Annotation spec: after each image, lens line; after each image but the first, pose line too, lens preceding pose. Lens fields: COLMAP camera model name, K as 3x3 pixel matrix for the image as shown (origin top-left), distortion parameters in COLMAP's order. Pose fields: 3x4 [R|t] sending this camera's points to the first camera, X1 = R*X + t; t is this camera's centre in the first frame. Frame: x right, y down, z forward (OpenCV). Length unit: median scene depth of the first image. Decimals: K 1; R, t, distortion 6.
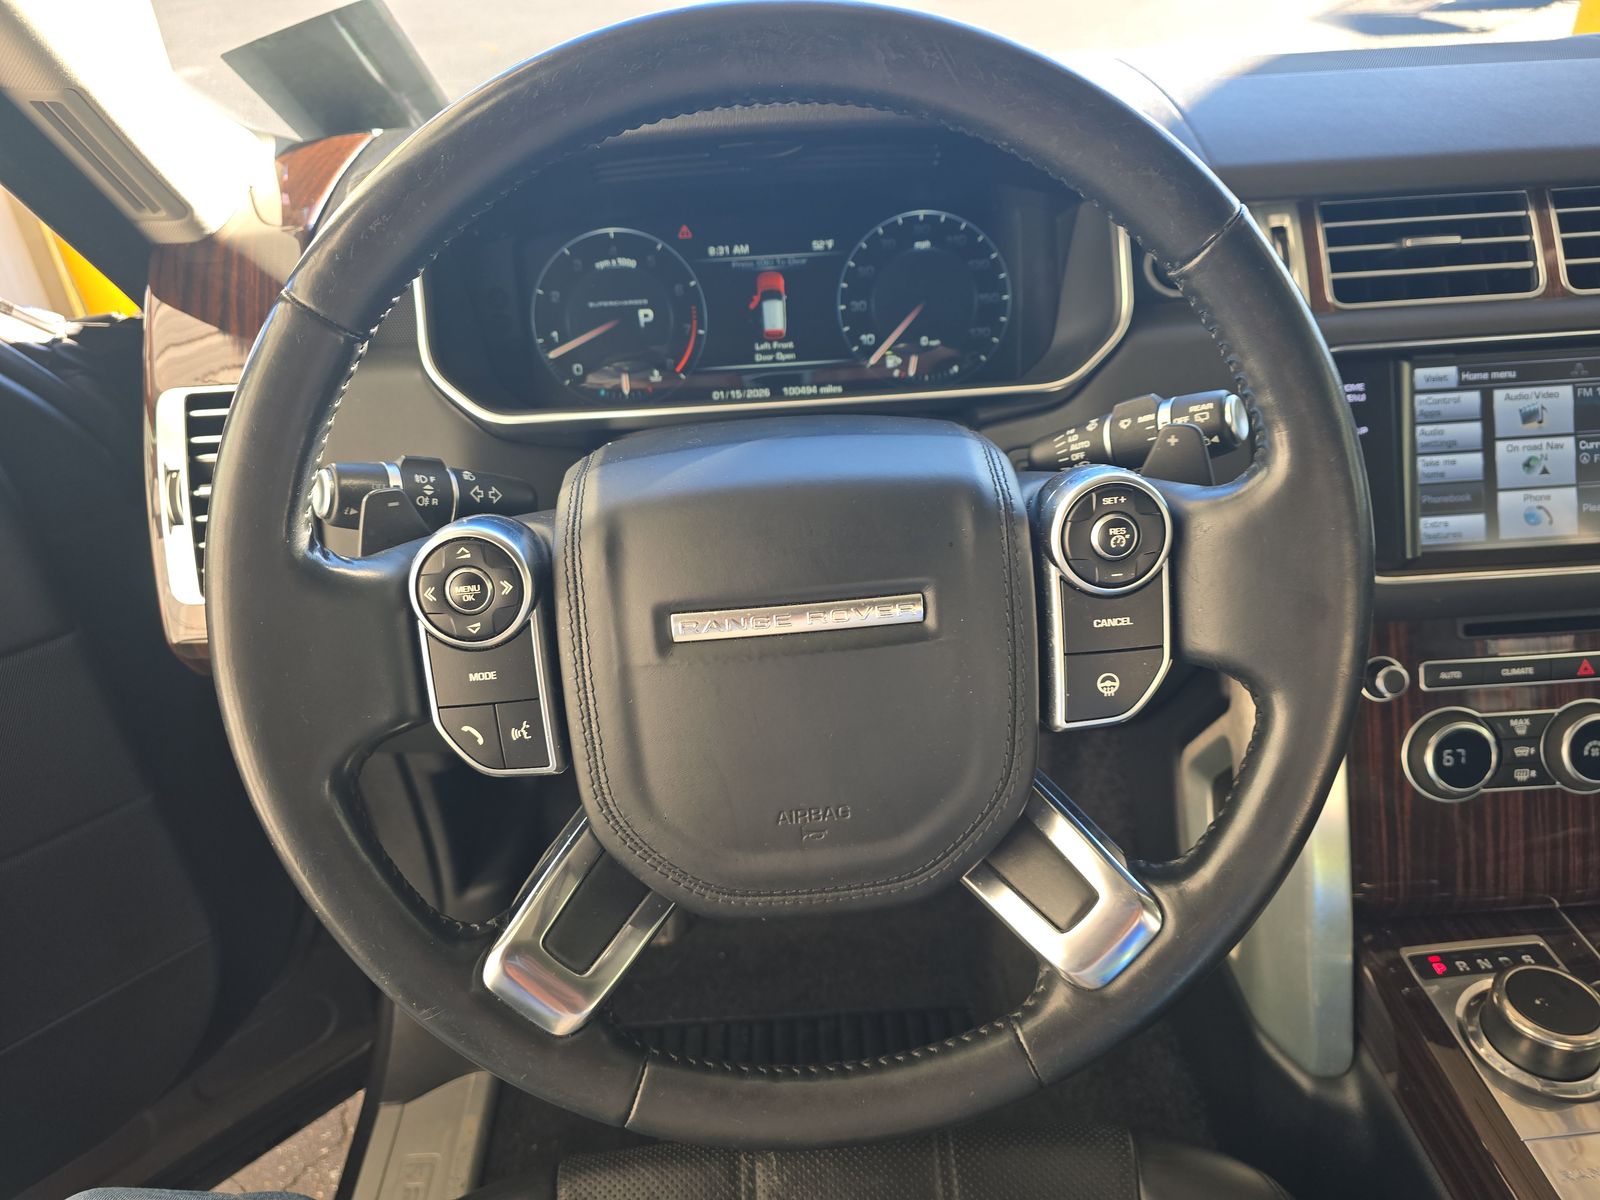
lens RADIAL K [[1147.4, 0, 800.0], [0, 1147.4, 600.0], [0, 0, 1]] dist [0.056156, -0.067592]
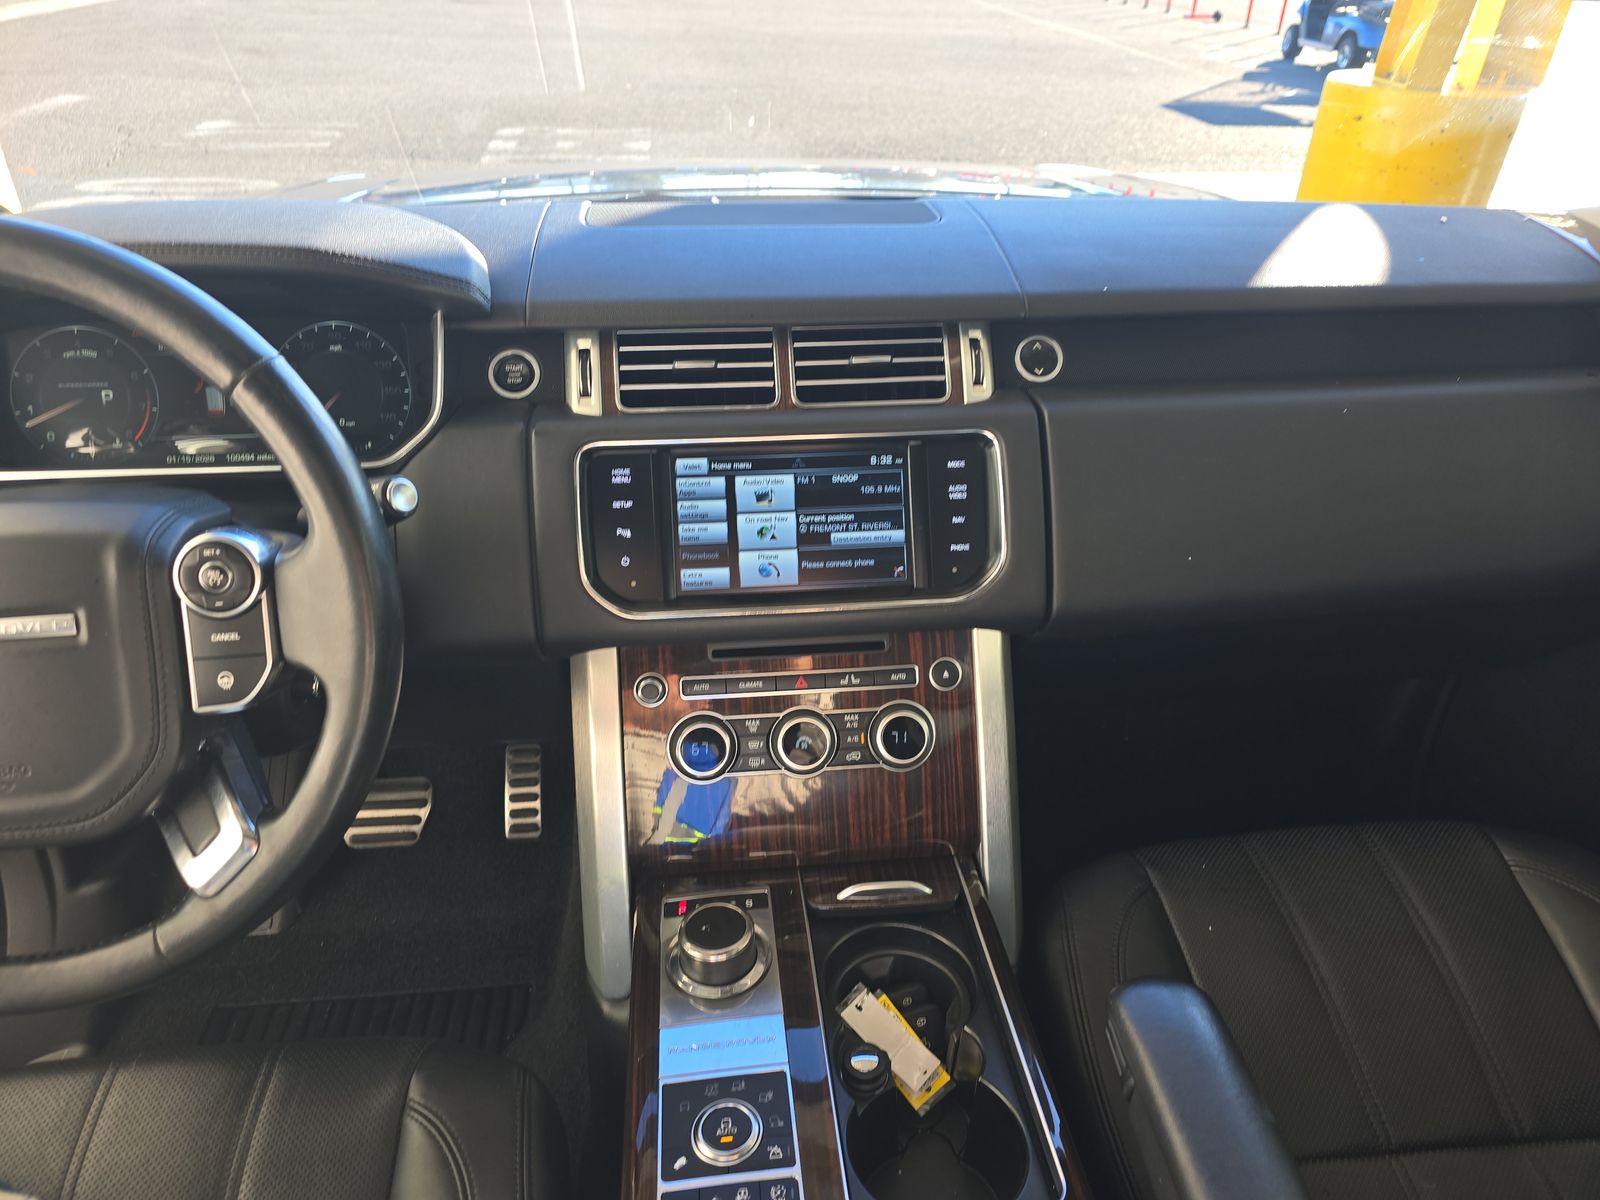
lens RADIAL K [[1147.4, 0, 800.0], [0, 1147.4, 600.0], [0, 0, 1]] dist [0.056156, -0.067592]
pose [[0.996453, 0.016176, 0.082578, 0.559951], [-0.013390, 0.999326, -0.034173, 0.007536], [-0.083075, 0.032946, 0.995998, -0.332178]]
